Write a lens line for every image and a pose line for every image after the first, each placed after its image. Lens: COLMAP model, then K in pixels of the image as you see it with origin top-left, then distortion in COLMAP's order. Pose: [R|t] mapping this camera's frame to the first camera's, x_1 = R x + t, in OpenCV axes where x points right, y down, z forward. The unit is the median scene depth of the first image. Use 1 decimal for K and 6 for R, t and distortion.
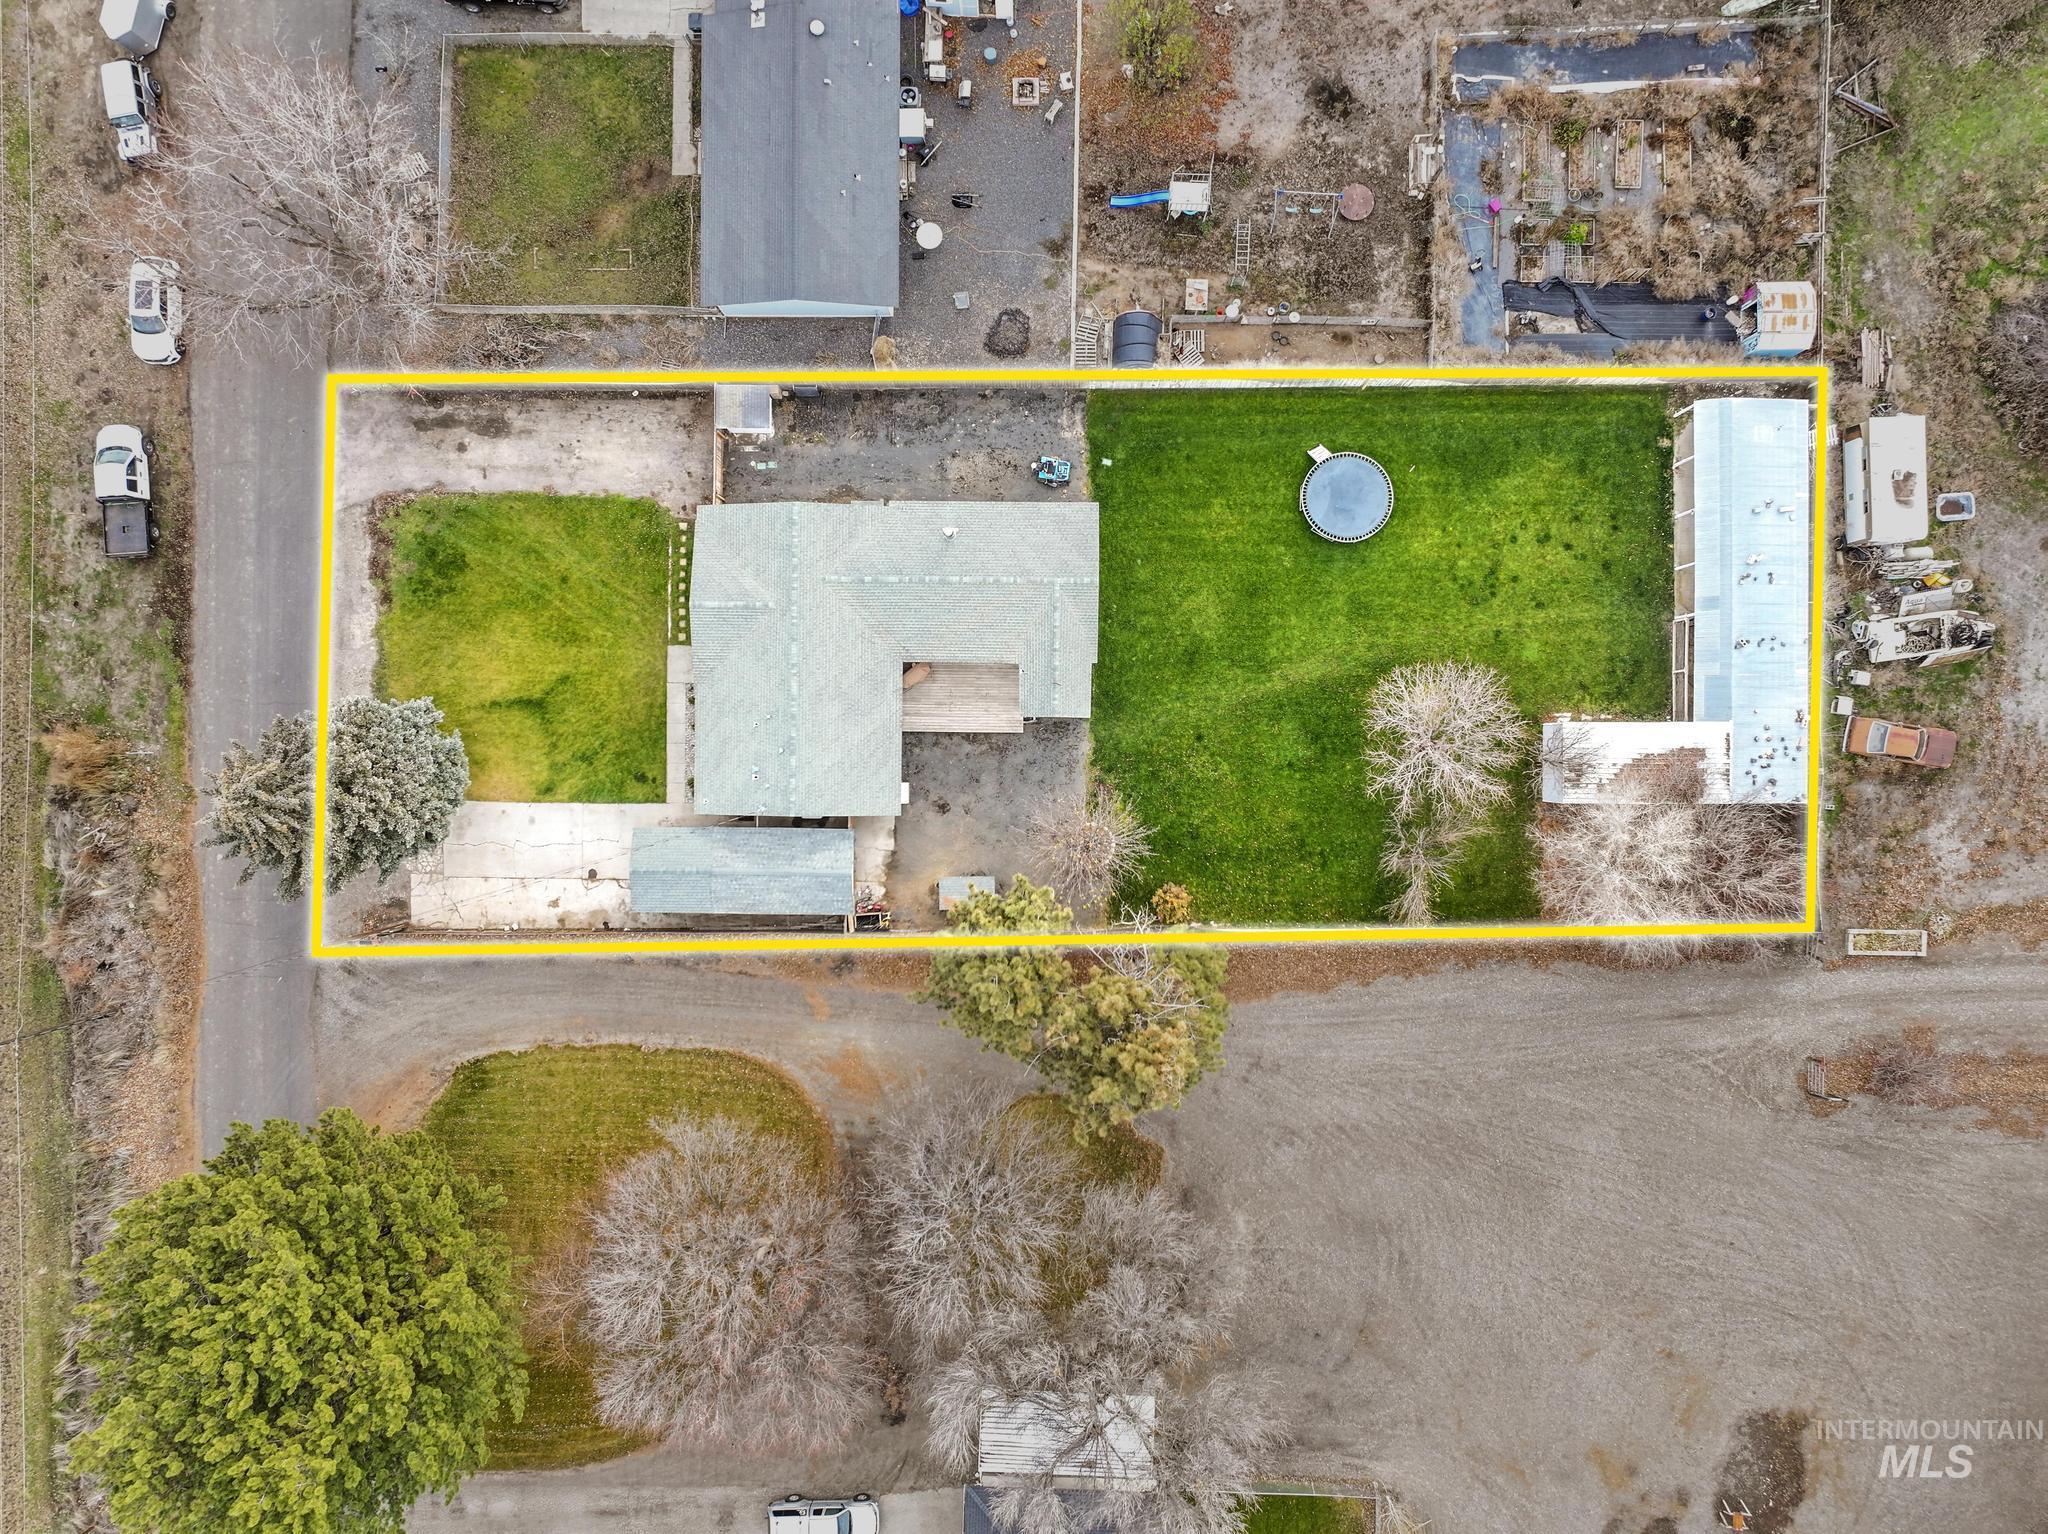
lens RADIAL K [[1454.8, 0, 1024.0], [0, 1454.8, 767.0], [0, 0, 1]] dist [0.000892, 0.007255]
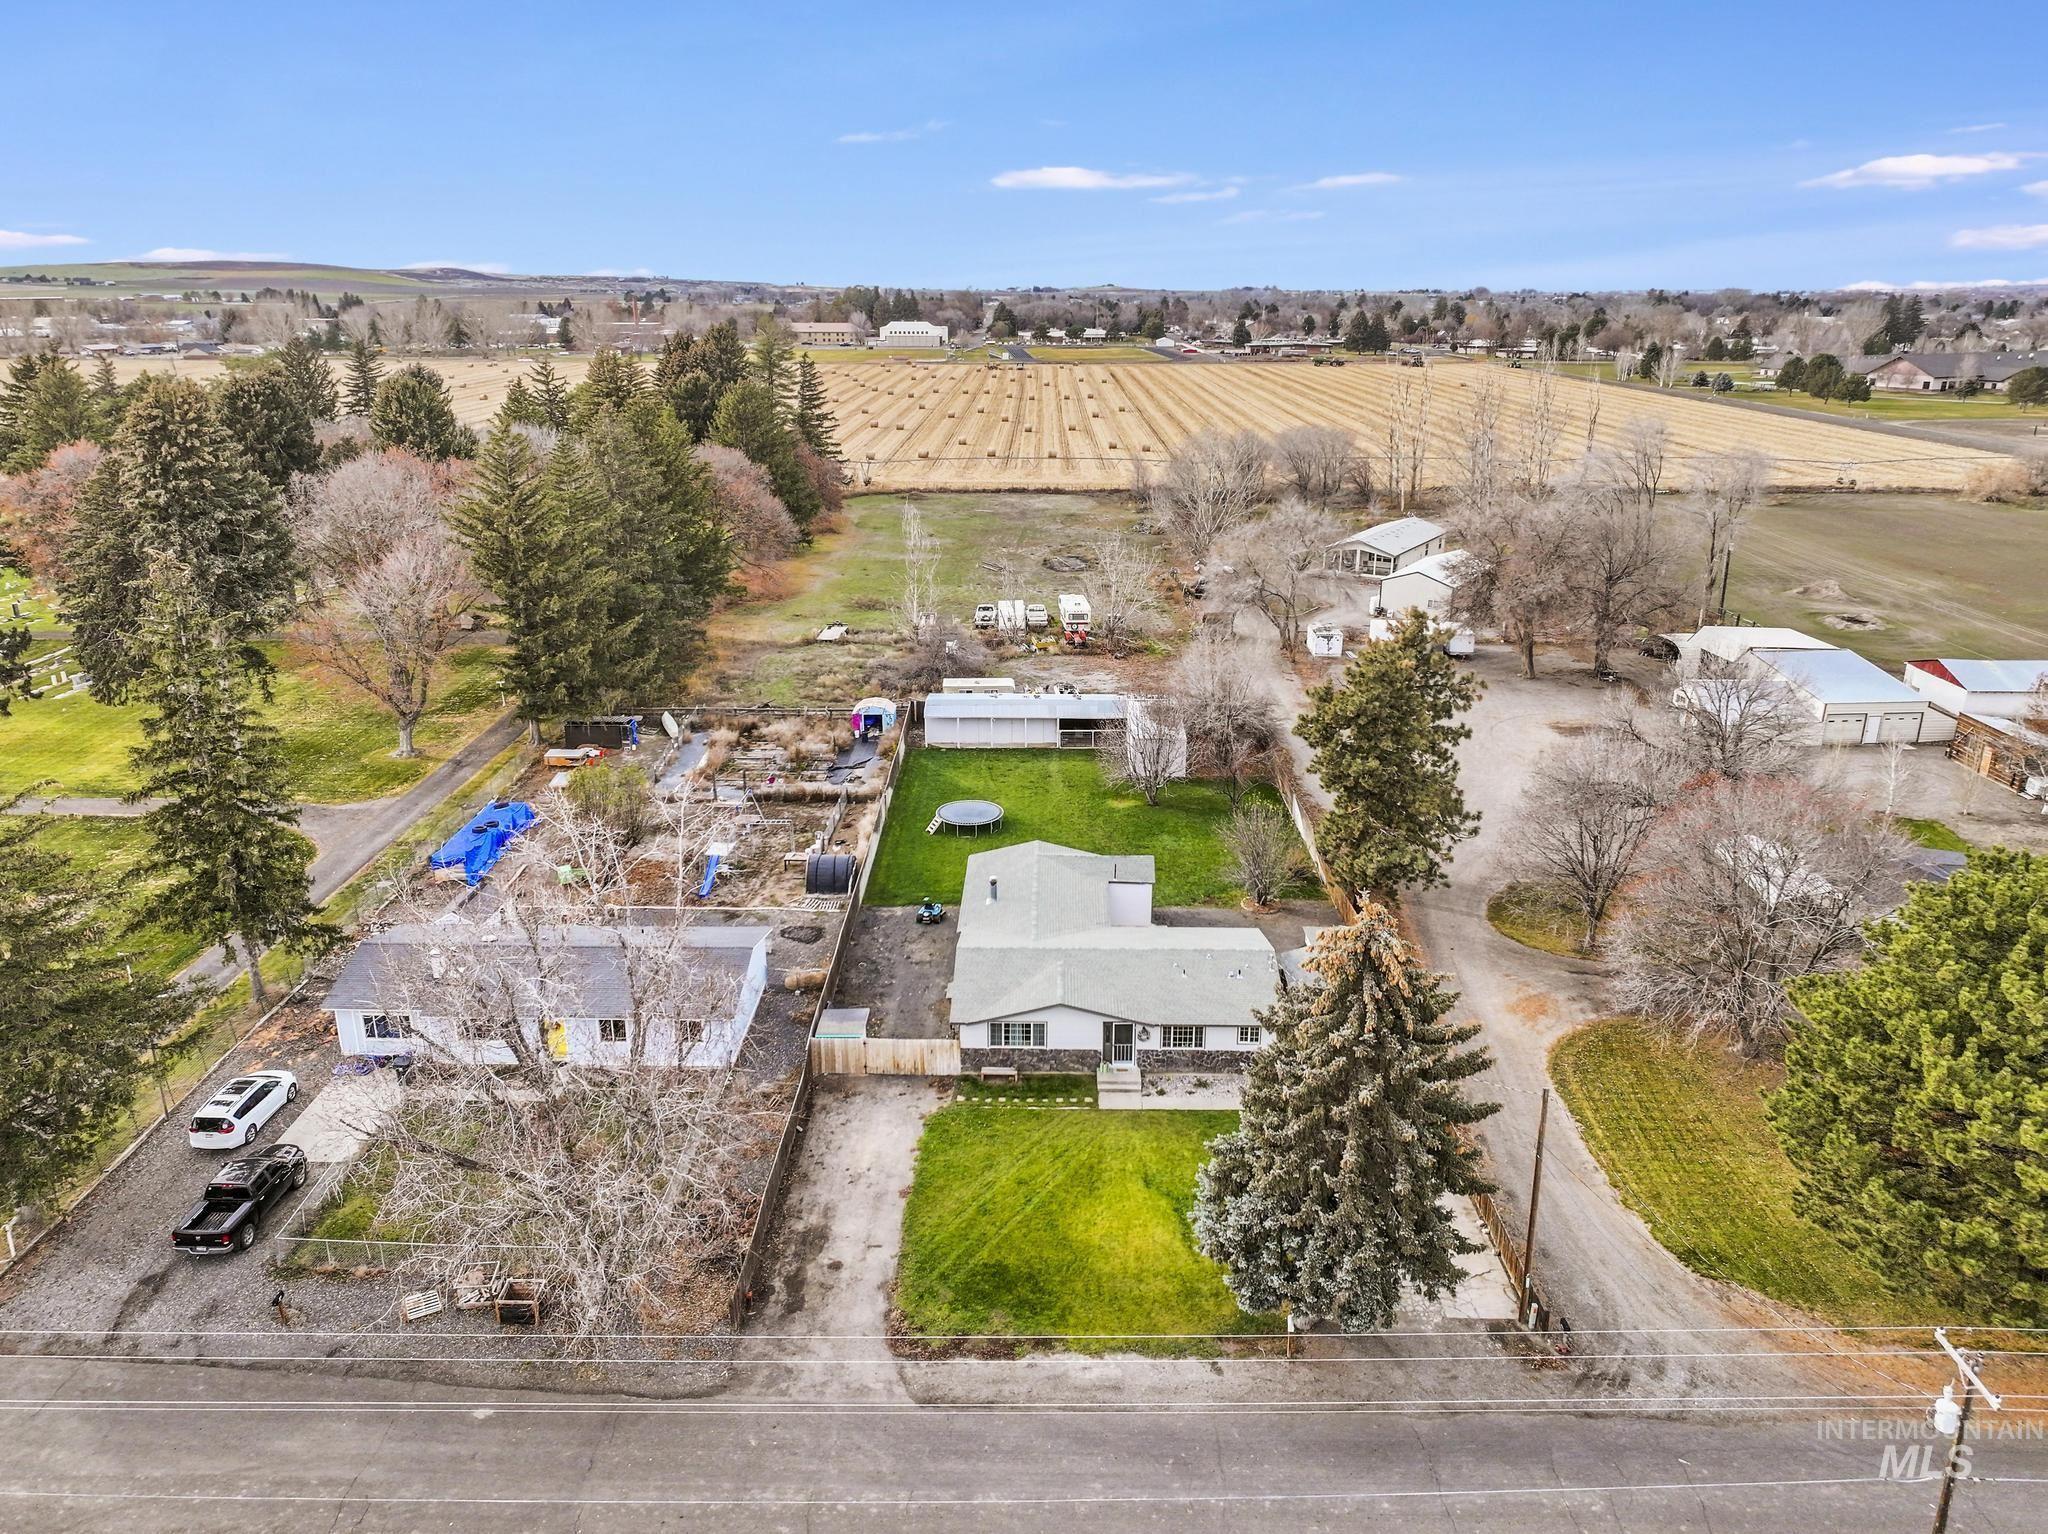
lens RADIAL K [[1454.8, 0, 1024.0], [0, 1454.8, 767.0], [0, 0, 1]] dist [0.000892, 0.007255]
pose [[0.007094, -0.302481, 0.953129, -1.011612], [0.999975, 0.002654, -0.006600, -0.122940], [-0.000533, 0.953152, 0.302492, 0.551540]]
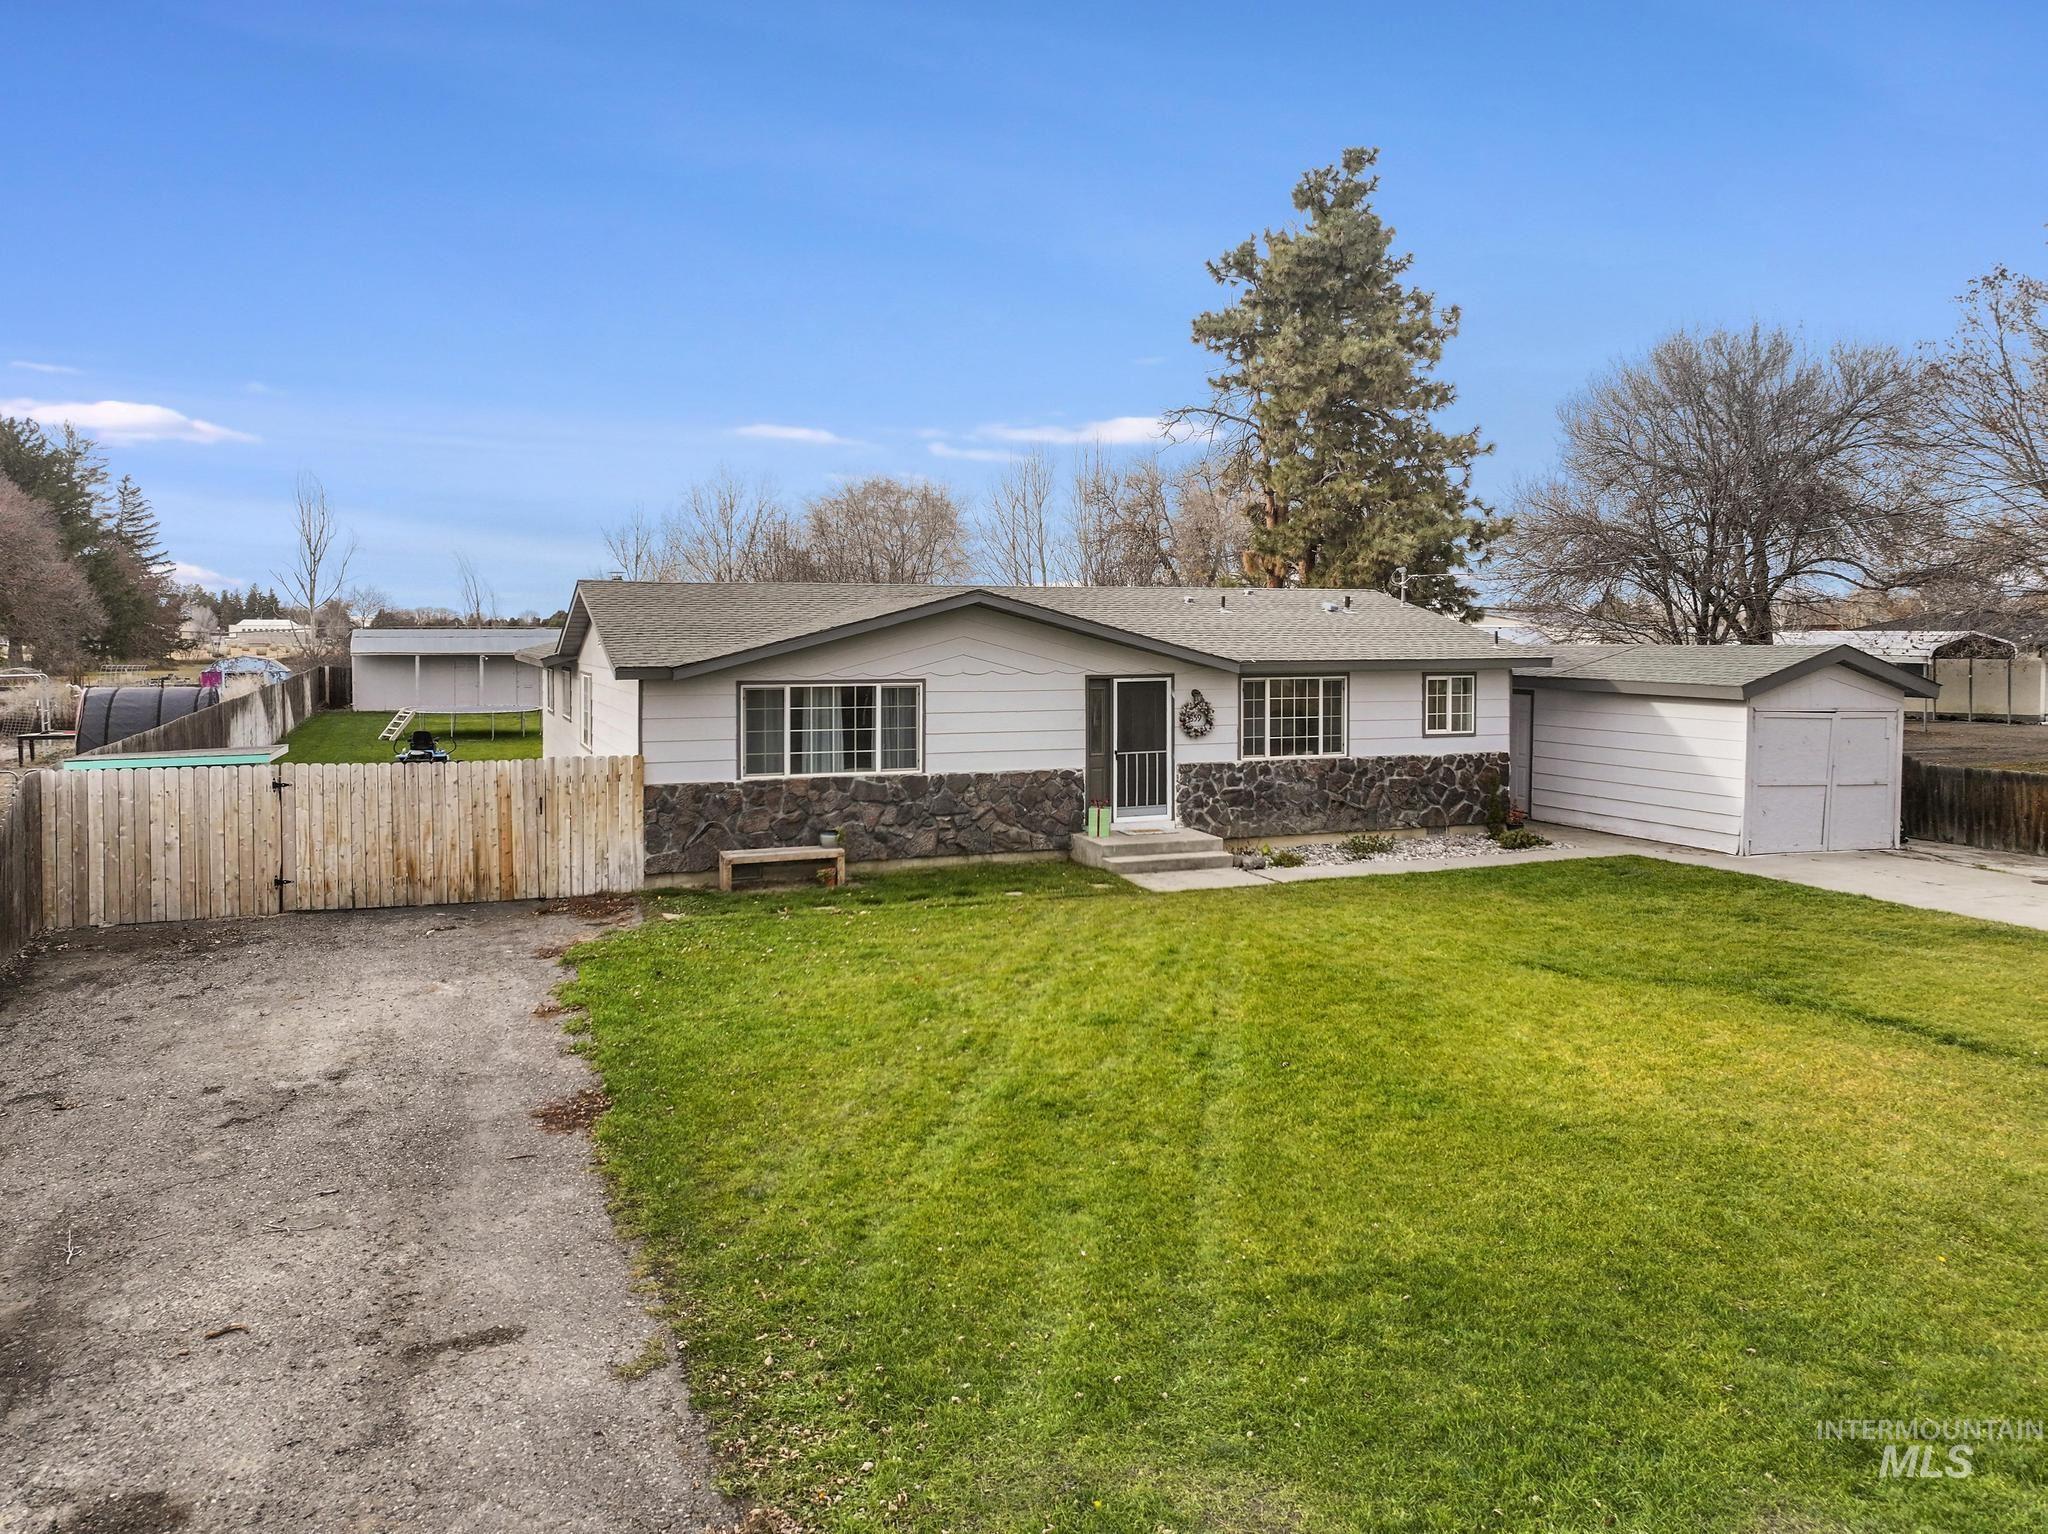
lens RADIAL K [[1454.8, 0, 1024.0], [0, 1454.8, 767.0], [0, 0, 1]] dist [0.000892, 0.007255]
pose [[-0.387934, -0.064122, 0.919454, -0.475717], [0.921685, -0.029122, 0.386845, -0.206215], [0.001971, 0.997517, 0.070398, 0.967752]]
